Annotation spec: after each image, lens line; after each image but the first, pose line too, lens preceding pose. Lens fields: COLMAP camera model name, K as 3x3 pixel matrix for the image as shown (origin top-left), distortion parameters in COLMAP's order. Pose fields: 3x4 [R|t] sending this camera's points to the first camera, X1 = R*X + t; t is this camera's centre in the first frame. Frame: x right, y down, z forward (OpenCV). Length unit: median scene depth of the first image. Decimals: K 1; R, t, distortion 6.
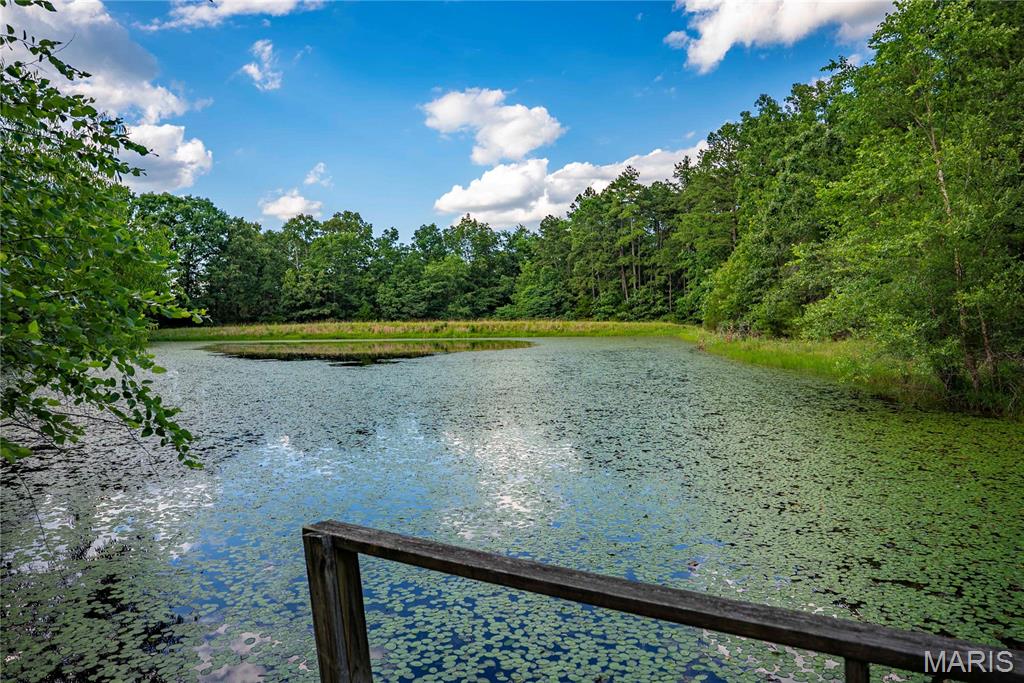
lens RADIAL K [[731.0, 0, 512.0], [0, 731.0, 341.5], [0, 0, 1]] dist [-0.006412, -0.001720]
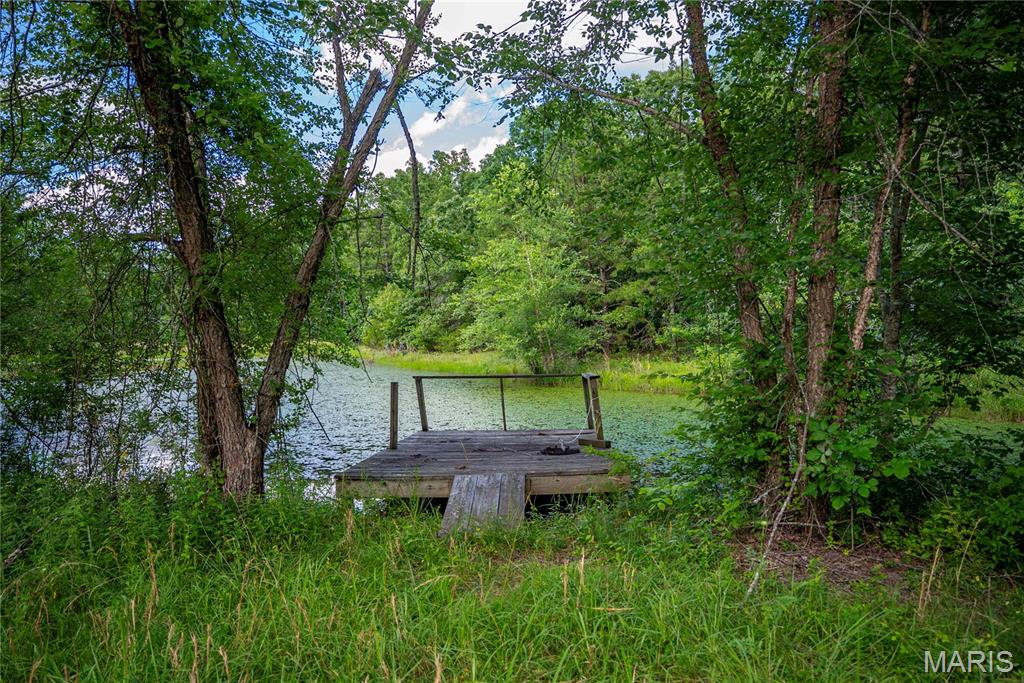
lens RADIAL K [[731.0, 0, 512.0], [0, 731.0, 341.5], [0, 0, 1]] dist [-0.006412, -0.001720]
pose [[0.884475, -0.006475, 0.466543, -0.123583], [0.019089, 0.999569, -0.022317, 0.007847], [-0.466197, 0.028645, 0.884217, -0.239751]]
